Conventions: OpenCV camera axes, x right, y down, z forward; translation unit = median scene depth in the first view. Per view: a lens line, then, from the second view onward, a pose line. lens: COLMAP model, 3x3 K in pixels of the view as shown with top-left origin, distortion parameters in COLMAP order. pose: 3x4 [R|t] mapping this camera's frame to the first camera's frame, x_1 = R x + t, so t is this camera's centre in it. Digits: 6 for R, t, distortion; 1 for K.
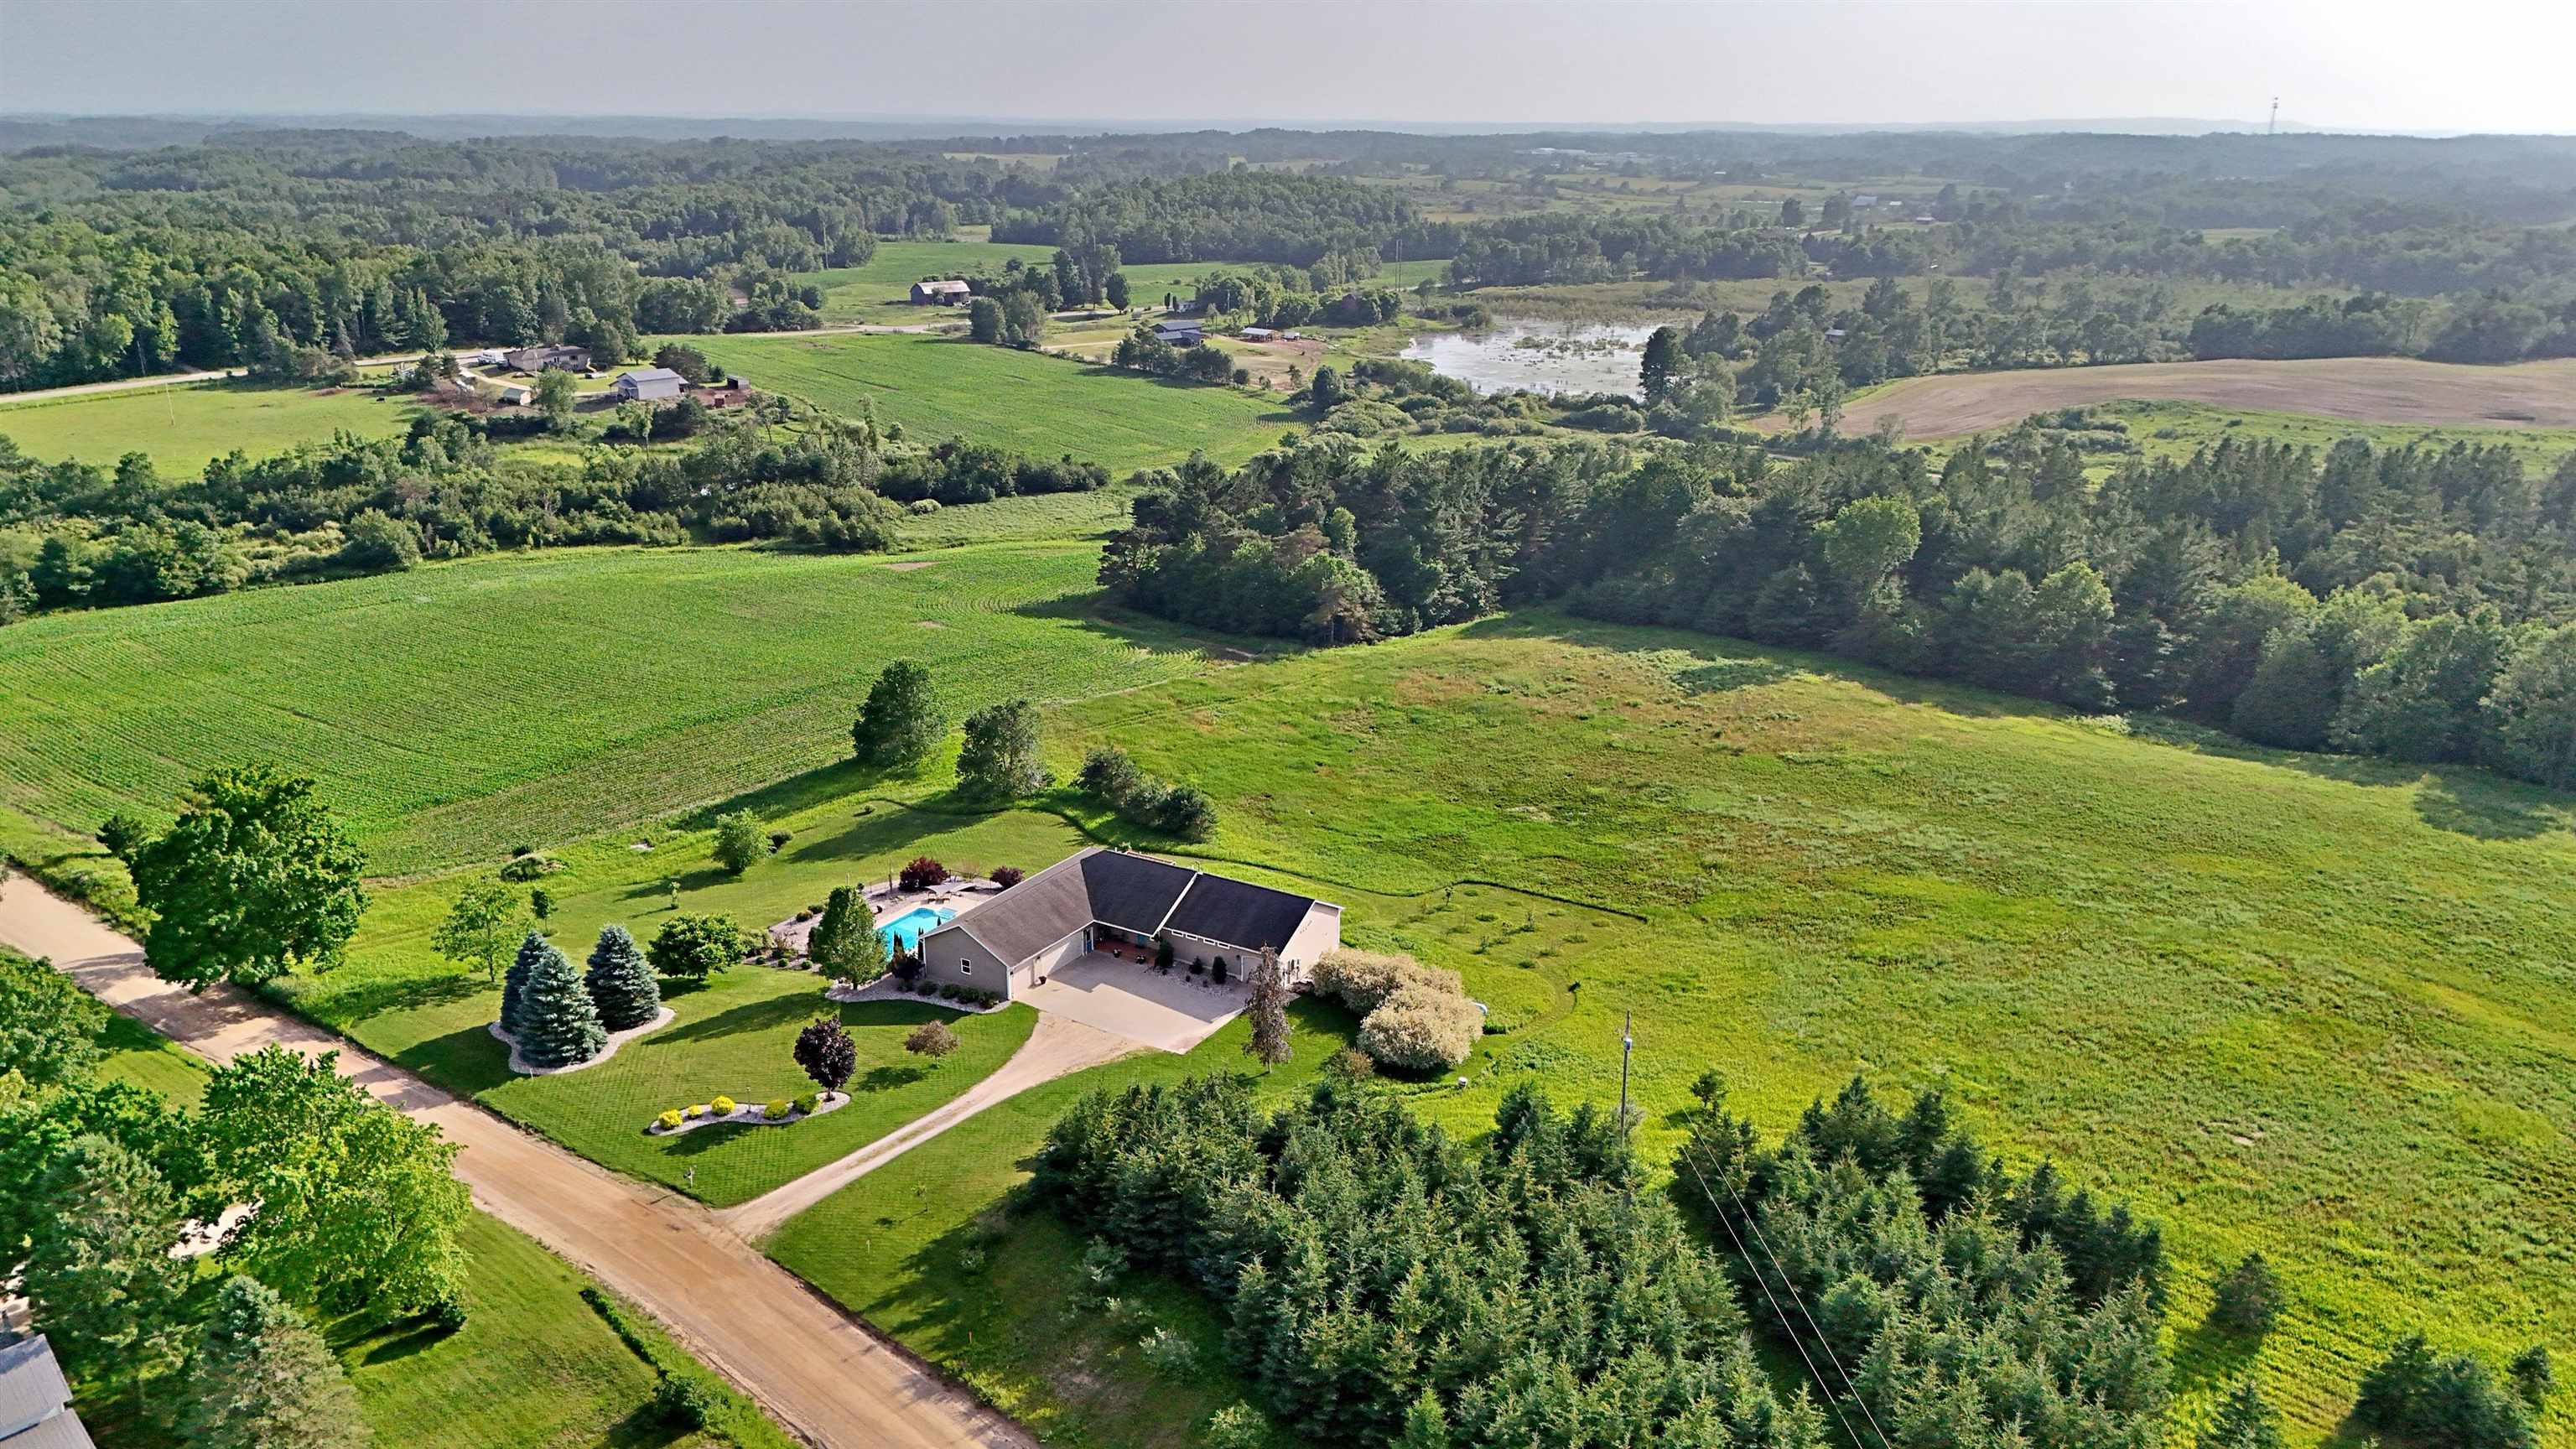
lens RADIAL K [[1857.5, 0, 1286.3], [0, 1857.5, 790.1], [0, 0, 1]] dist [0.071164, -0.084171]
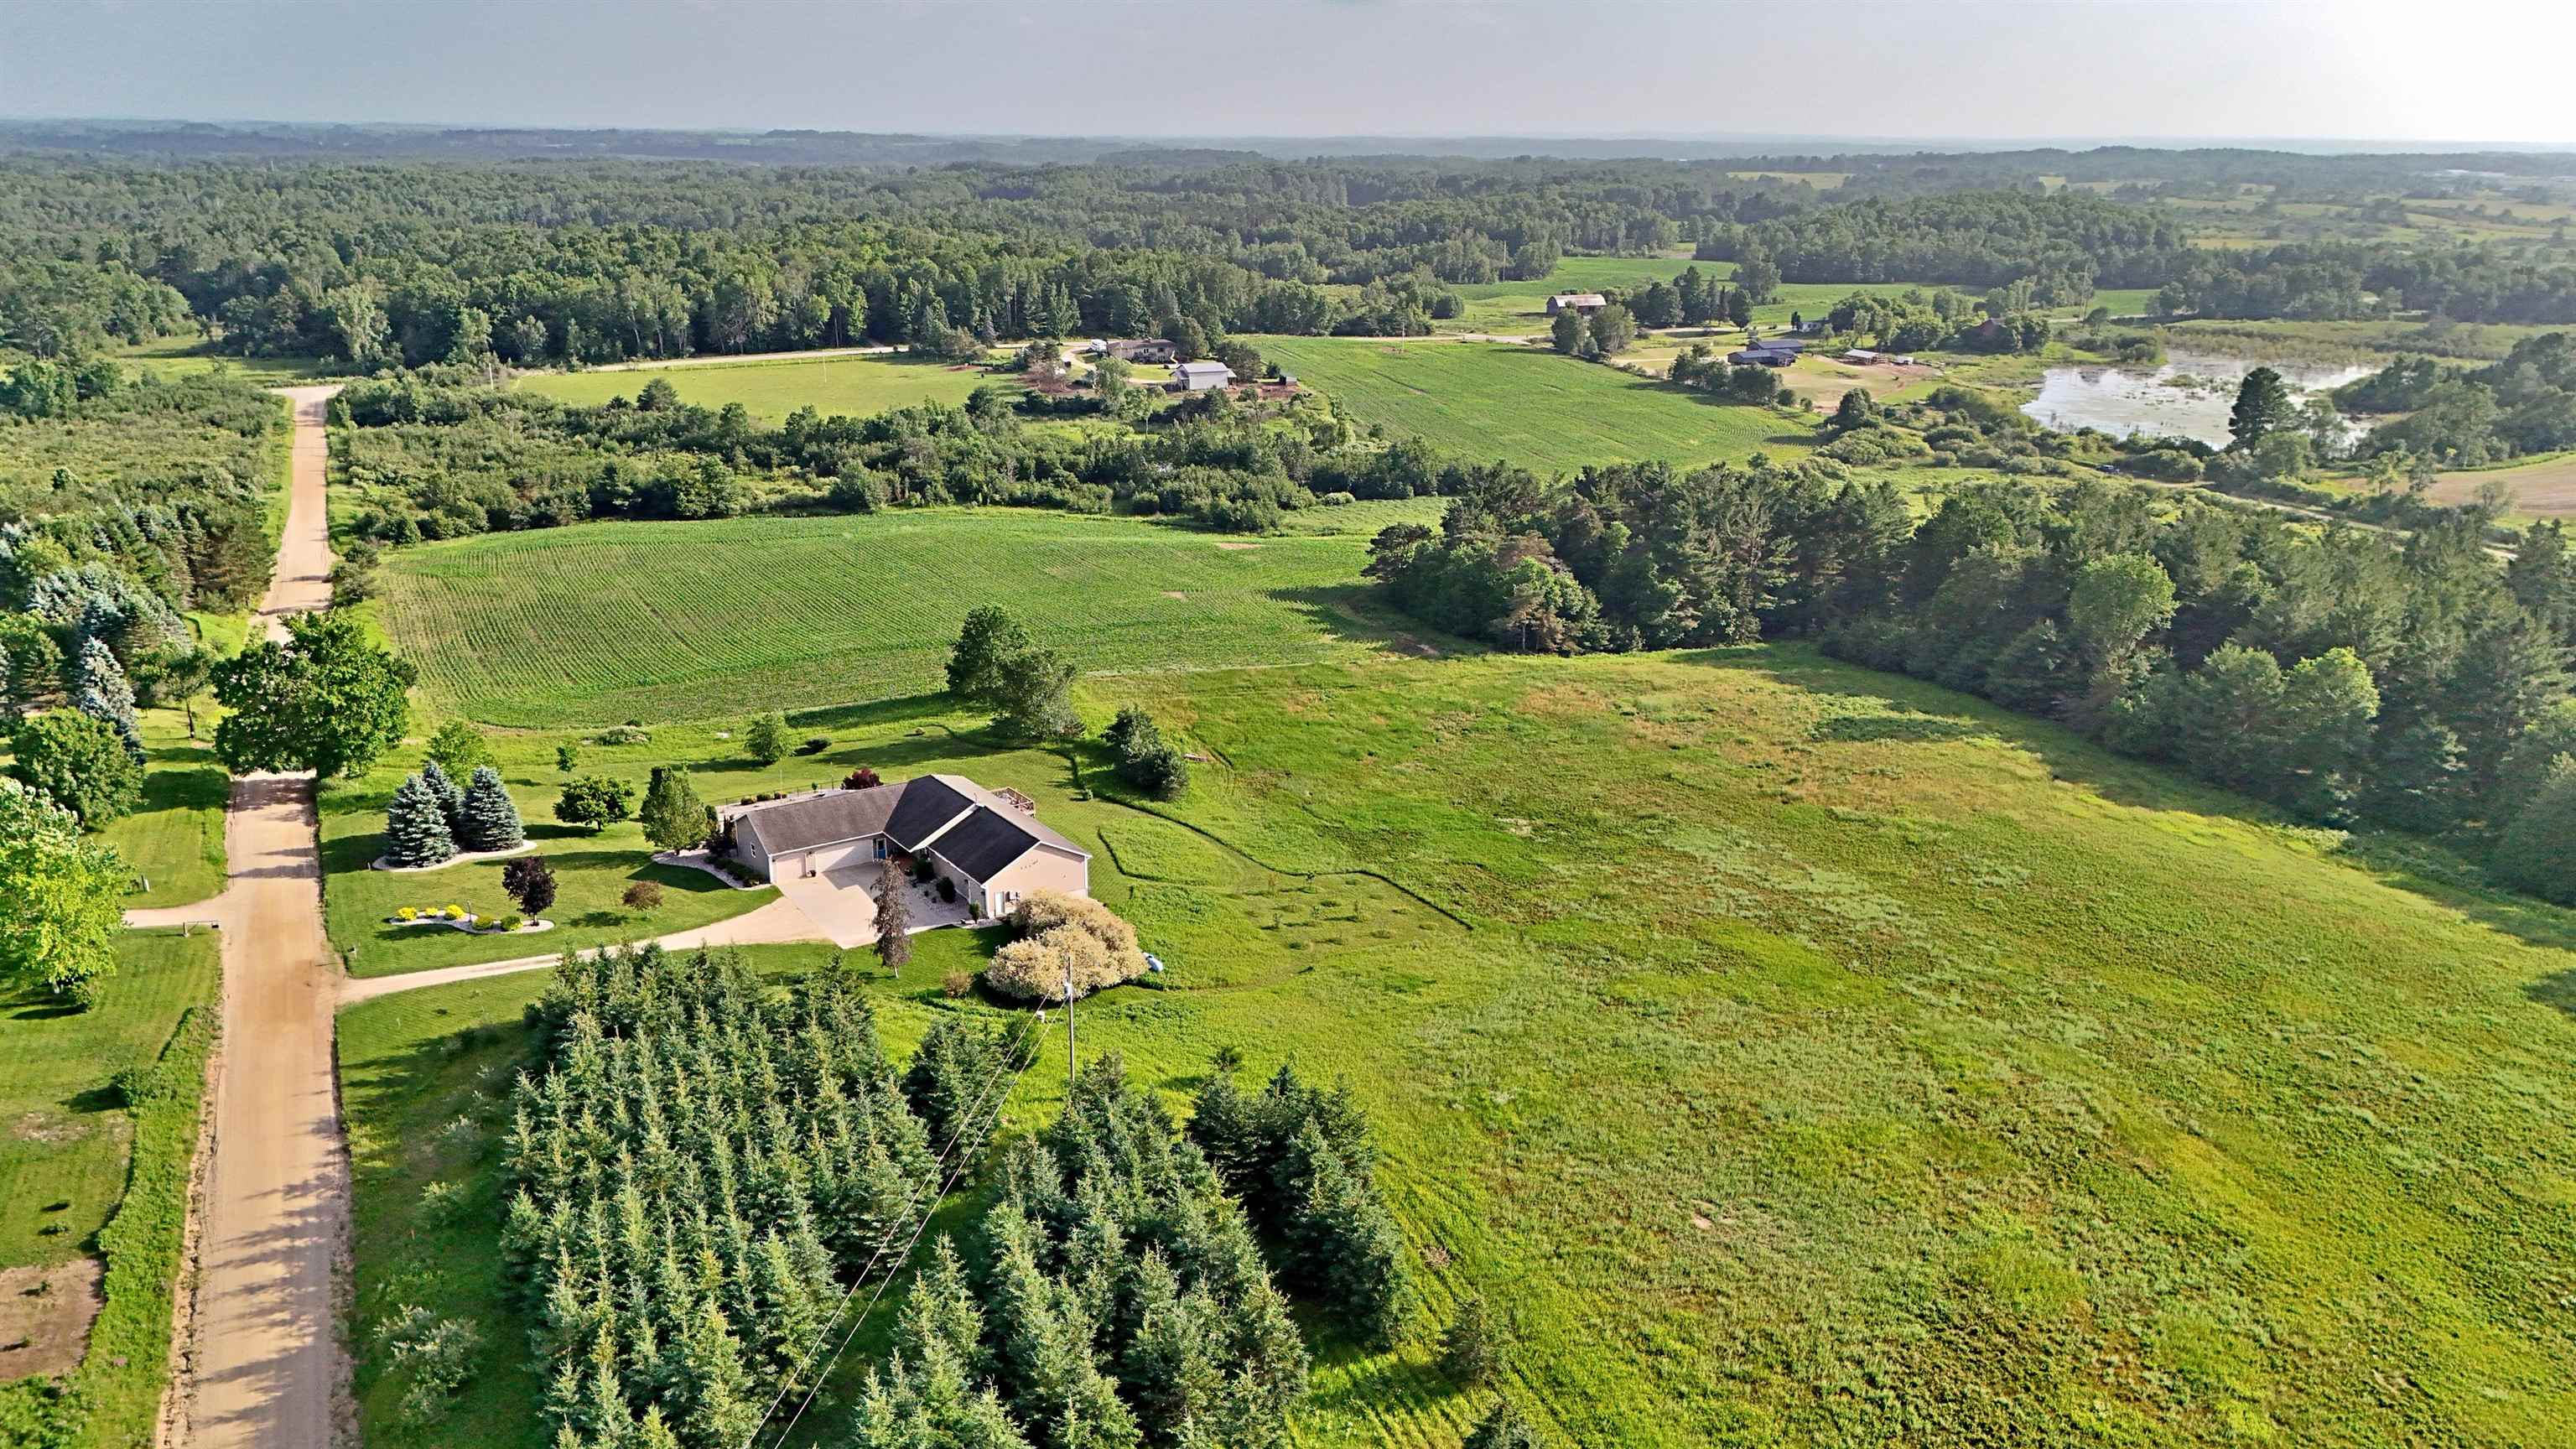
lens RADIAL K [[1857.5, 0, 1286.3], [0, 1857.5, 790.1], [0, 0, 1]] dist [0.071164, -0.084171]
pose [[0.911850, 0.138632, -0.386408, 0.176208], [-0.142240, 0.989642, 0.019396, -0.003496], [0.385095, 0.037276, 0.922124, 0.017982]]
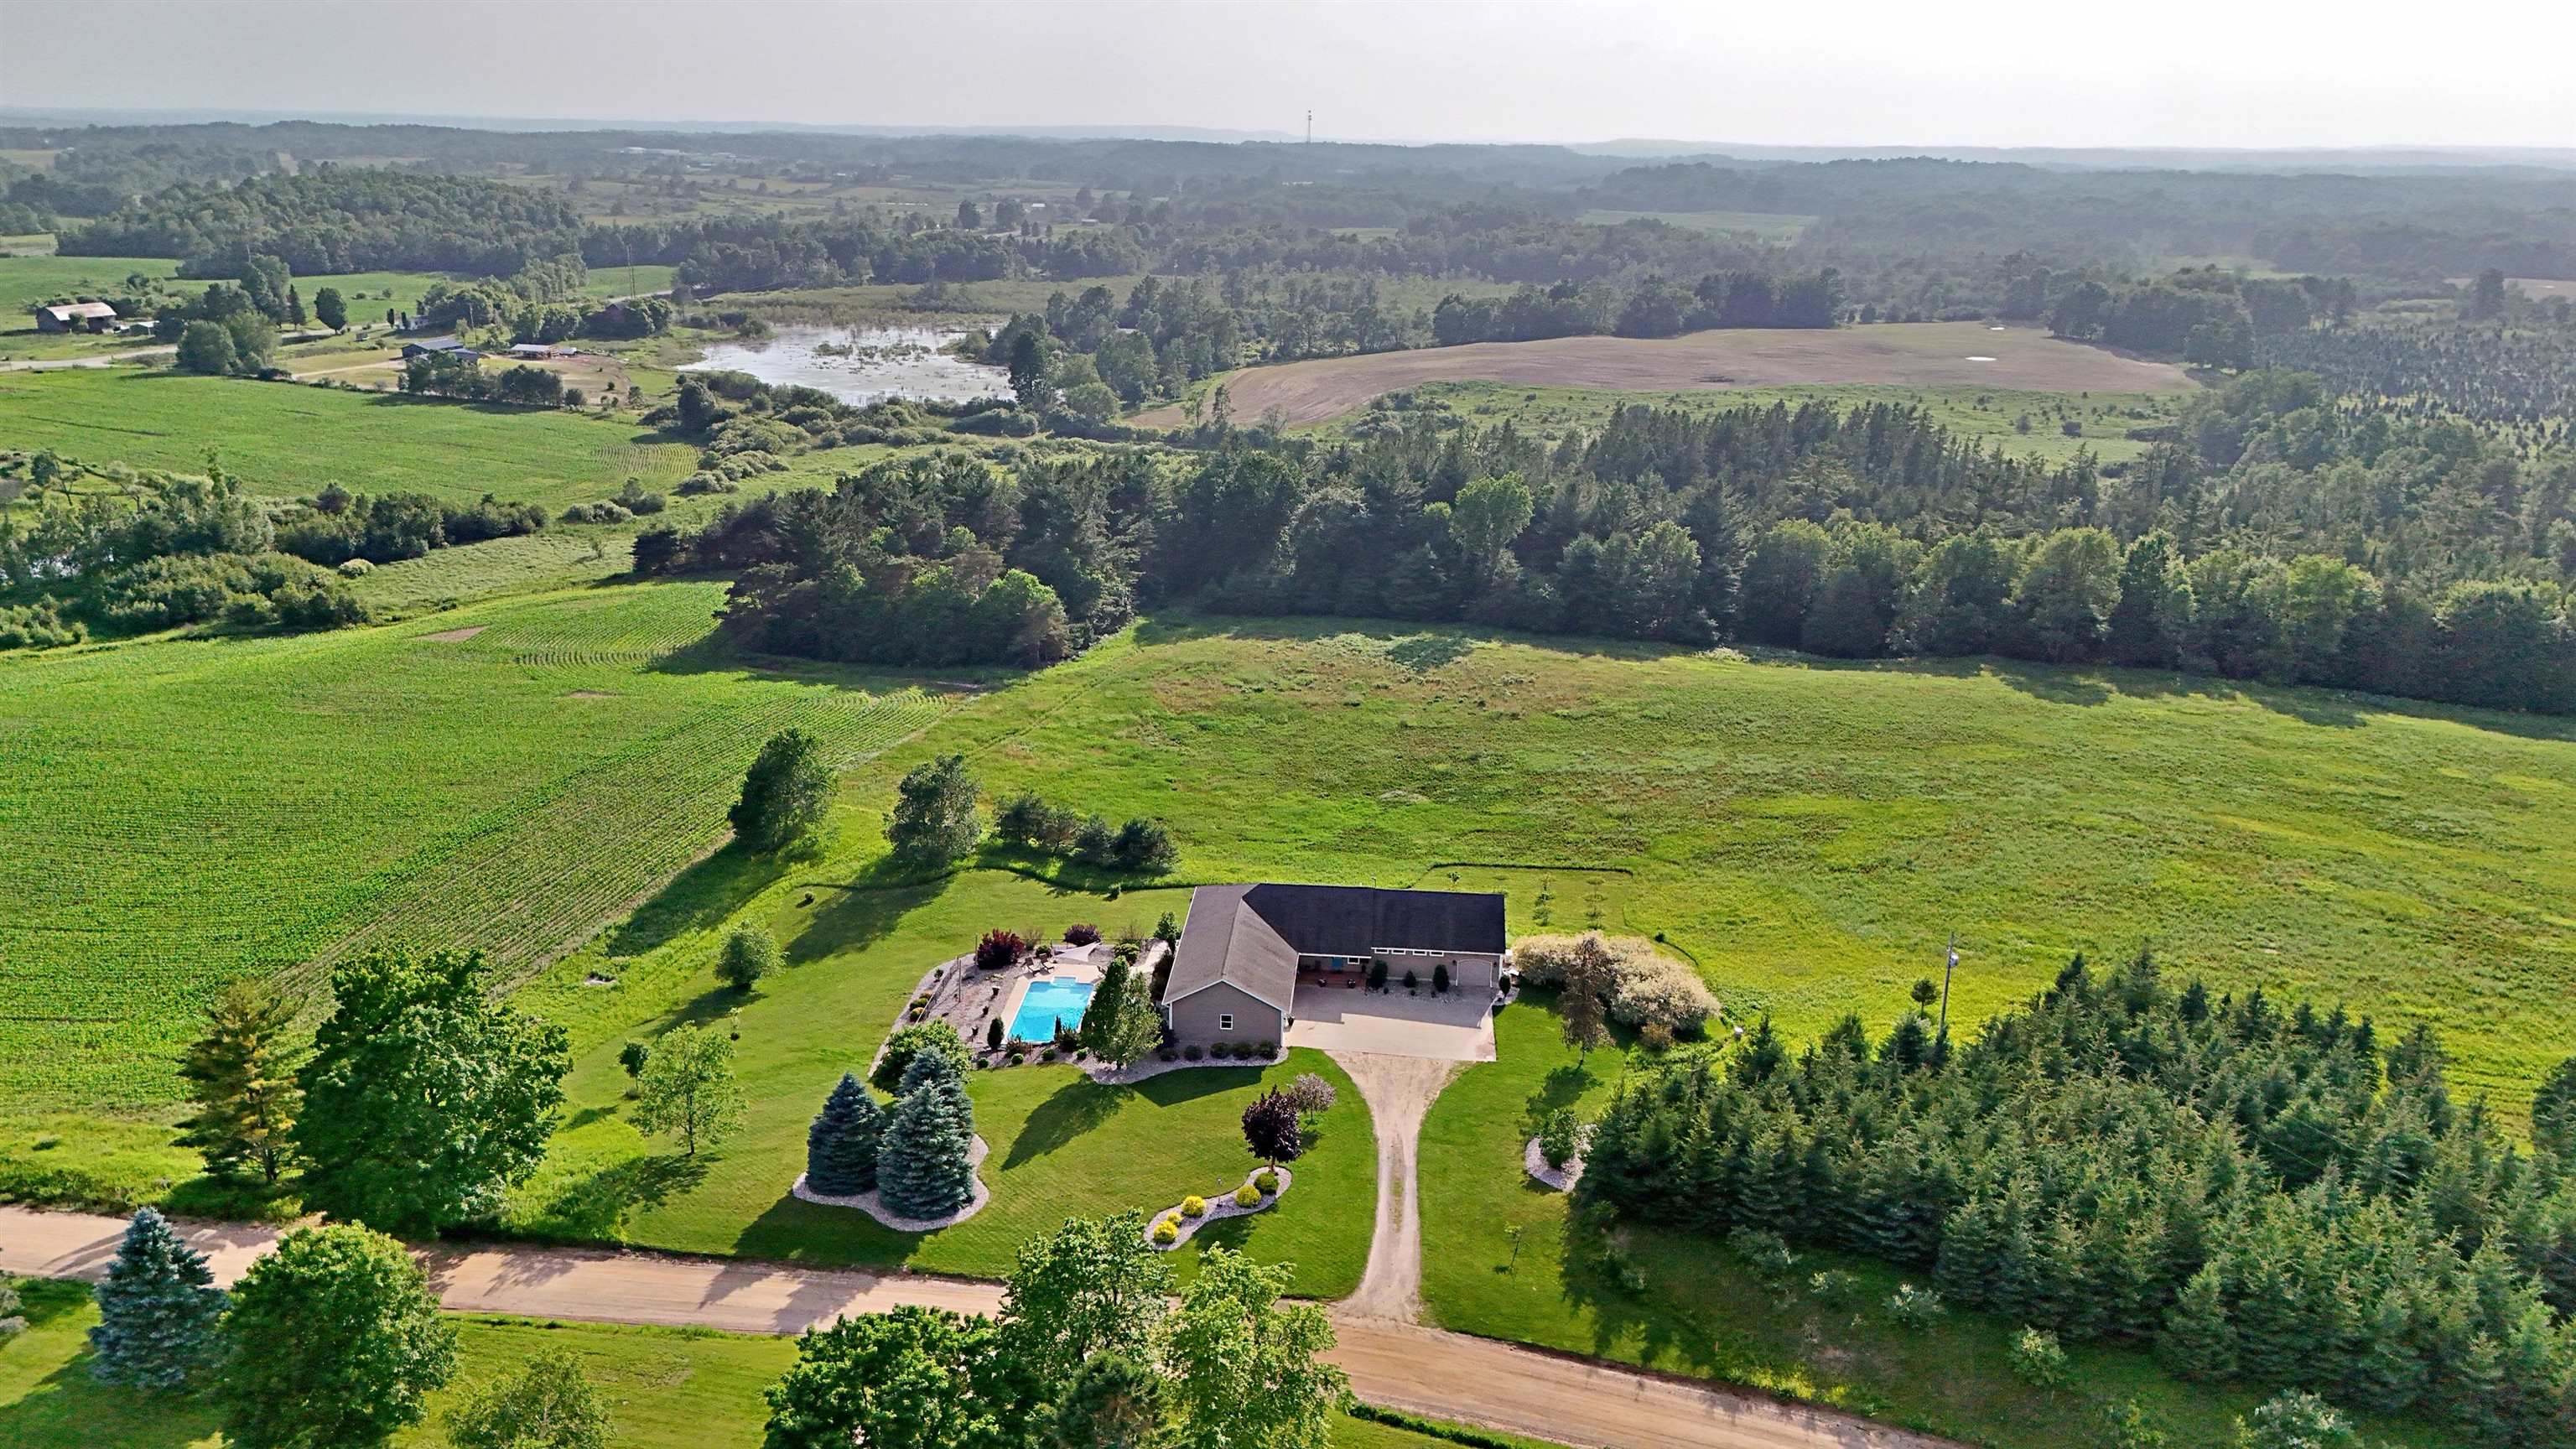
lens RADIAL K [[1877.5, 0, 1288.0], [0, 1877.5, 724.5], [0, 0, 1]] dist [0.063874, -0.069827]
pose [[0.891283, -0.128591, 0.434832, -0.168406], [0.143430, 0.989660, -0.001324, -0.015810], [-0.430165, 0.063548, 0.900511, 0.033123]]
